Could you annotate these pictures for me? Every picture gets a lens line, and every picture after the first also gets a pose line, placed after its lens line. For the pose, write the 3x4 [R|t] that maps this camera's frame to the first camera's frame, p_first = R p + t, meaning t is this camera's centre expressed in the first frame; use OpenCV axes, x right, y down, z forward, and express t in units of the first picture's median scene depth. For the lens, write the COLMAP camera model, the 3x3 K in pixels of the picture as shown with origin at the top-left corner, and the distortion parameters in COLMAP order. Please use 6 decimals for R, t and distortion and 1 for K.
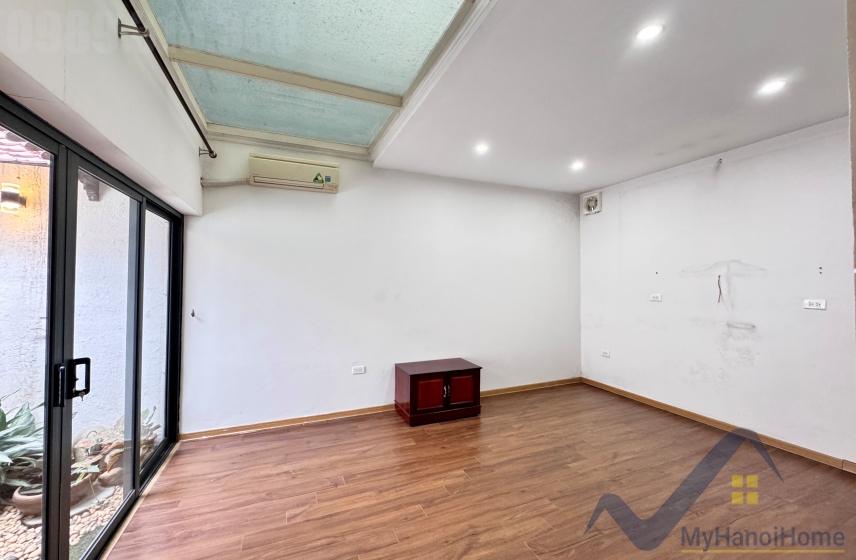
lens RADIAL K [[338.2, 0, 424.5], [0, 338.2, 278.3], [0, 0, 1]] dist [-0.002239, -0.000369]
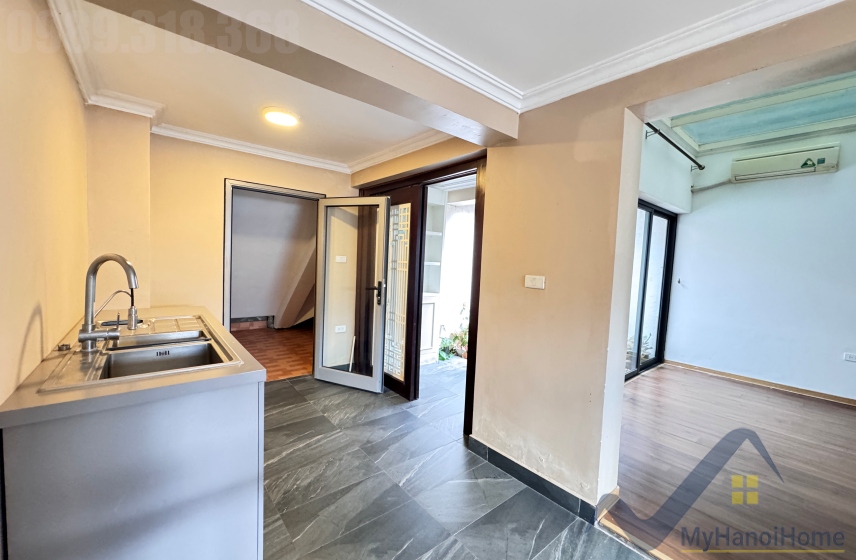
lens RADIAL K [[338.2, 0, 426.5], [0, 338.2, 278.6], [0, 0, 1]] dist [-0.002239, -0.000369]
pose [[0.289280, 0.062419, -0.955207, 0.403393], [-0.032608, 0.997935, 0.055335, 0.048984], [0.956689, 0.015140, 0.290719, -0.481493]]
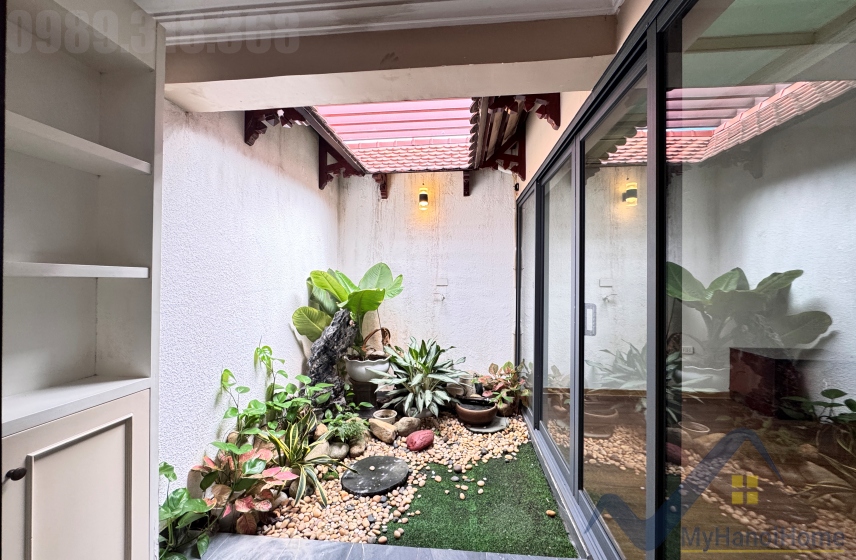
lens RADIAL K [[338.2, 0, 428.2], [0, 338.2, 278.1], [0, 0, 1]] dist [-0.002239, -0.000369]
pose [[0.886398, -0.006212, -0.462881, -0.488396], [0.010045, 0.999933, 0.005818, 0.071762], [0.462814, -0.009806, 0.886401, -0.206427]]
